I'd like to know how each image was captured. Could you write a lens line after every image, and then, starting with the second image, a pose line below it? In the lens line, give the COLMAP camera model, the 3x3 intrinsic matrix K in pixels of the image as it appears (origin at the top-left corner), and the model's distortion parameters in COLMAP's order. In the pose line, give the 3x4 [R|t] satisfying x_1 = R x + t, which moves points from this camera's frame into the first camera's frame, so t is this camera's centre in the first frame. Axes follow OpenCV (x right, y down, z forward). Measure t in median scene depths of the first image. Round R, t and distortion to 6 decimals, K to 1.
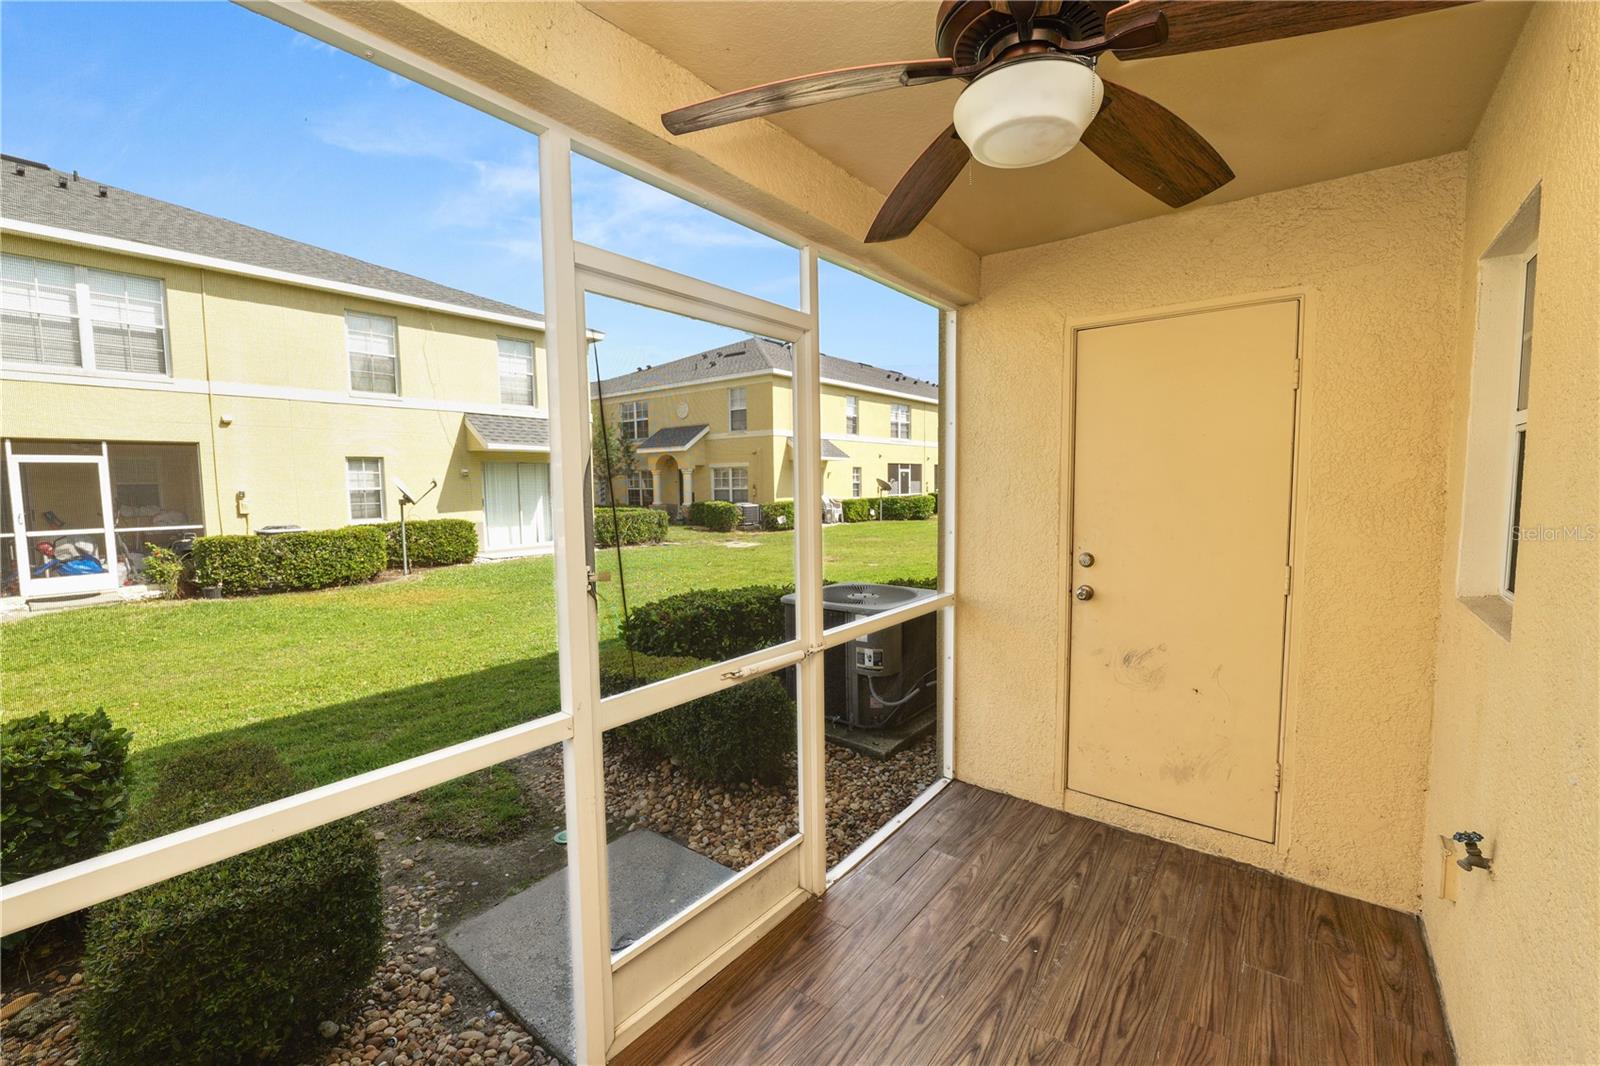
lens RADIAL K [[644.2, 0, 796.2], [0, 644.2, 526.8], [0, 0, 1]] dist [-0.011599, 0.000230]
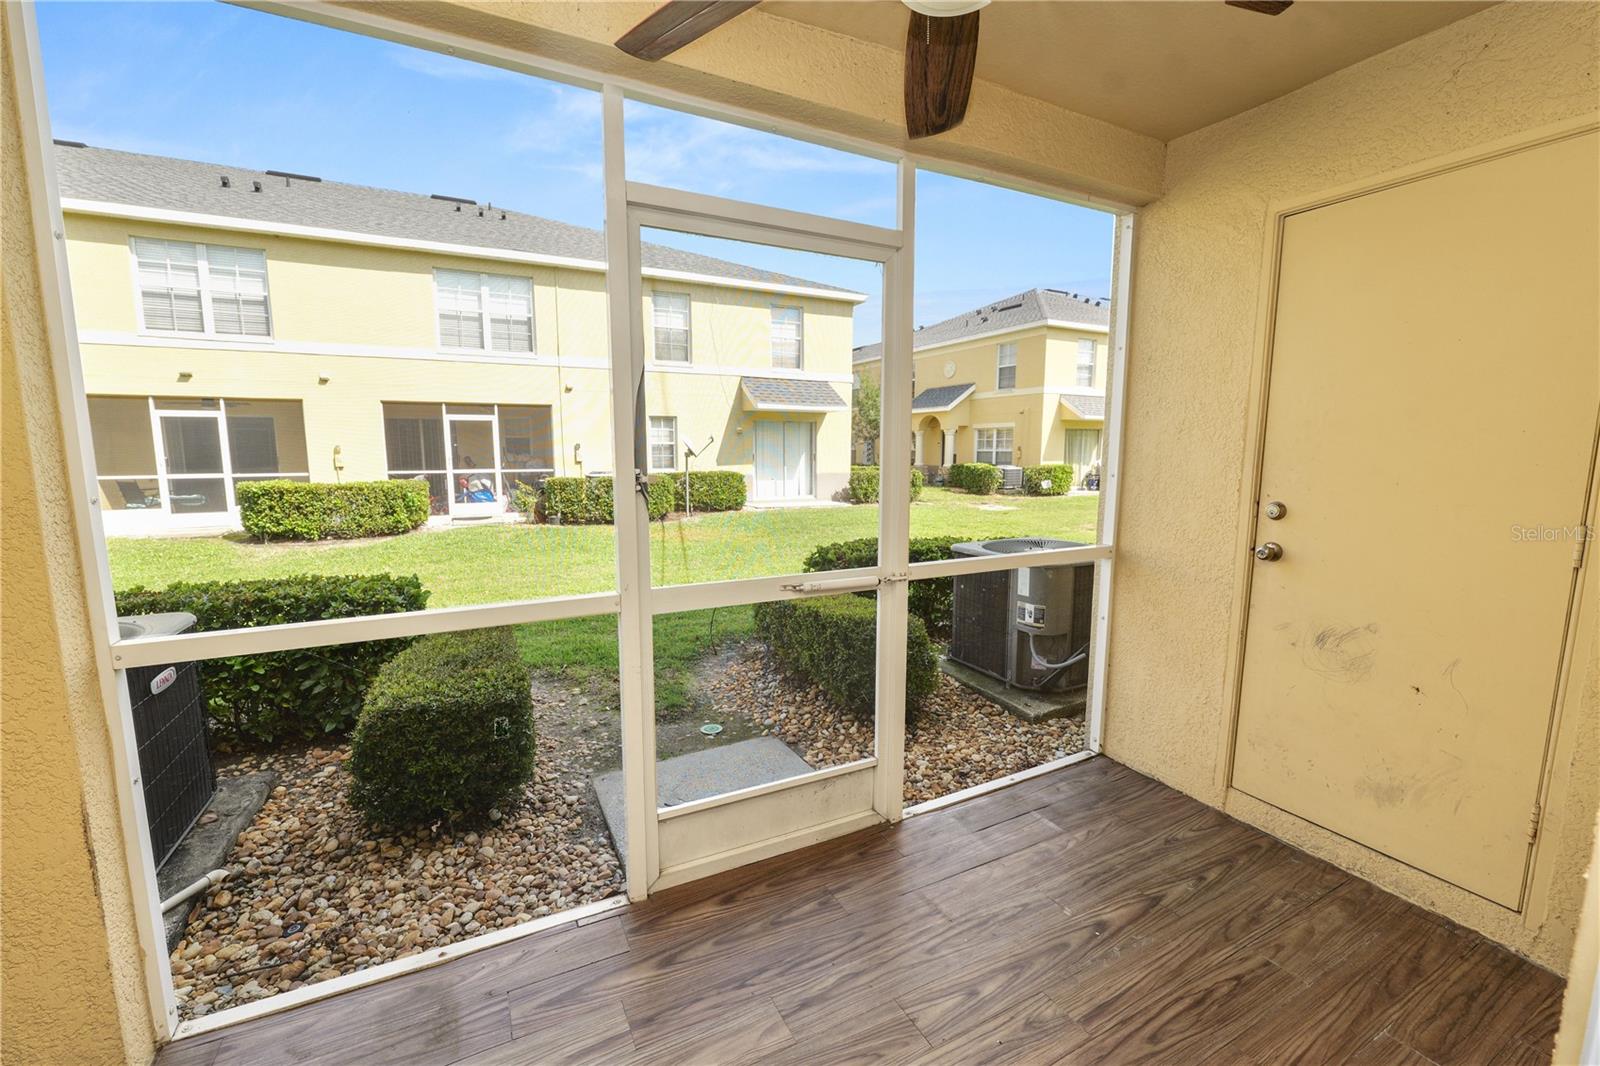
lens RADIAL K [[644.2, 0, 796.2], [0, 644.2, 526.8], [0, 0, 1]] dist [-0.011599, 0.000230]
pose [[0.910934, 0.062918, -0.407725, 0.176630], [-0.040499, 0.997166, 0.063395, 0.033943], [0.410558, -0.041236, 0.910901, 0.024378]]
